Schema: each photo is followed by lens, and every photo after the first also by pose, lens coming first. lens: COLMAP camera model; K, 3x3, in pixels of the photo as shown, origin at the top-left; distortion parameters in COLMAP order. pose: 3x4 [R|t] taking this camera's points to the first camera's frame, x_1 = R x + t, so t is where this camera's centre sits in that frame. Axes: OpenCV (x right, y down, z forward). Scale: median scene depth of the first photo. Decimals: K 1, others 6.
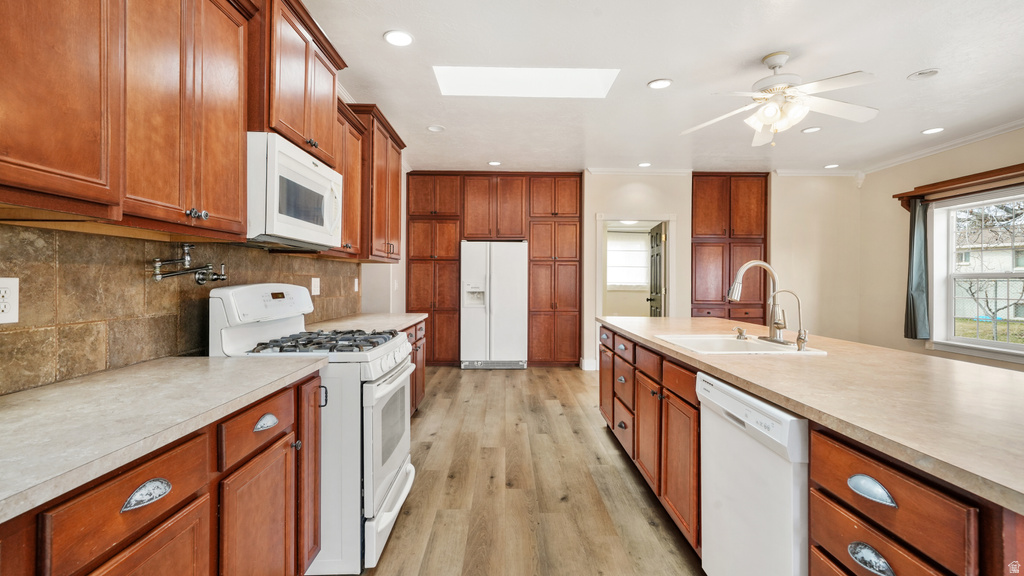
lens RADIAL K [[452.6, 0, 513.0], [0, 452.6, 281.3], [0, 0, 1]] dist [-0.000531, 0.000681]
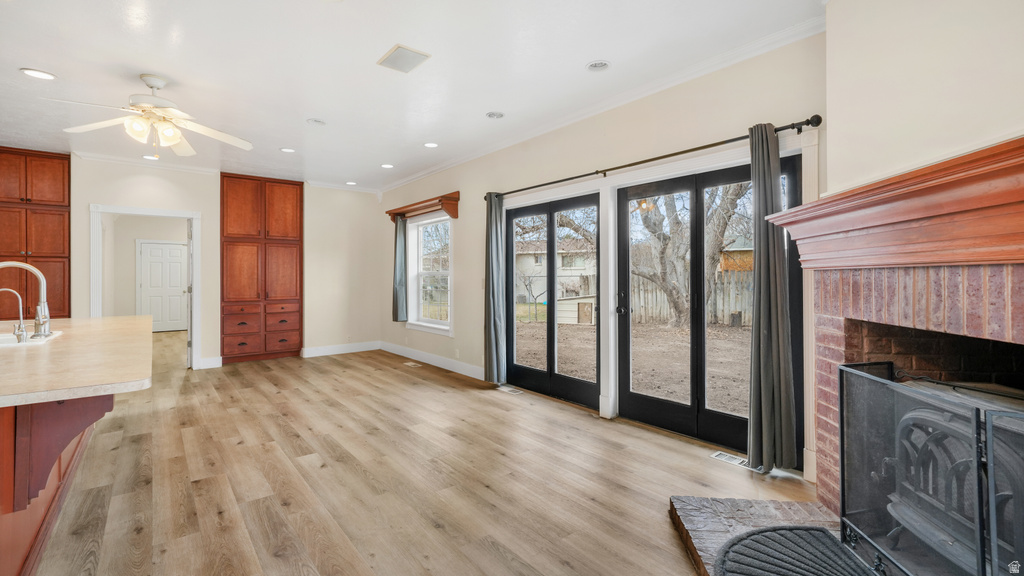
lens RADIAL K [[451.3, 0, 510.7], [0, 451.3, 278.9], [0, 0, 1]] dist [-0.000325, 0.007023]
pose [[0.794695, -0.009803, 0.606929, 0.313588], [0.009410, 0.999948, 0.003830, 0.000633], [-0.606935, 0.002667, 0.794747, -0.216078]]
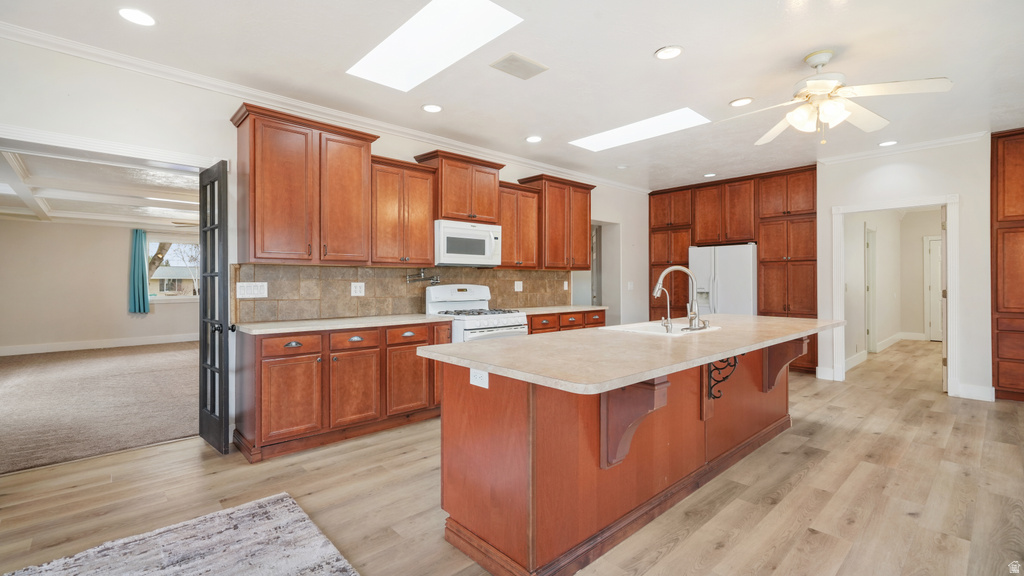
lens RADIAL K [[451.3, 0, 510.7], [0, 451.3, 278.9], [0, 0, 1]] dist [-0.000325, 0.007023]
pose [[0.664362, -0.011442, -0.747324, 0.454216], [0.003979, 0.999923, -0.011772, 0.001831], [0.747401, 0.004847, 0.664356, -0.087372]]
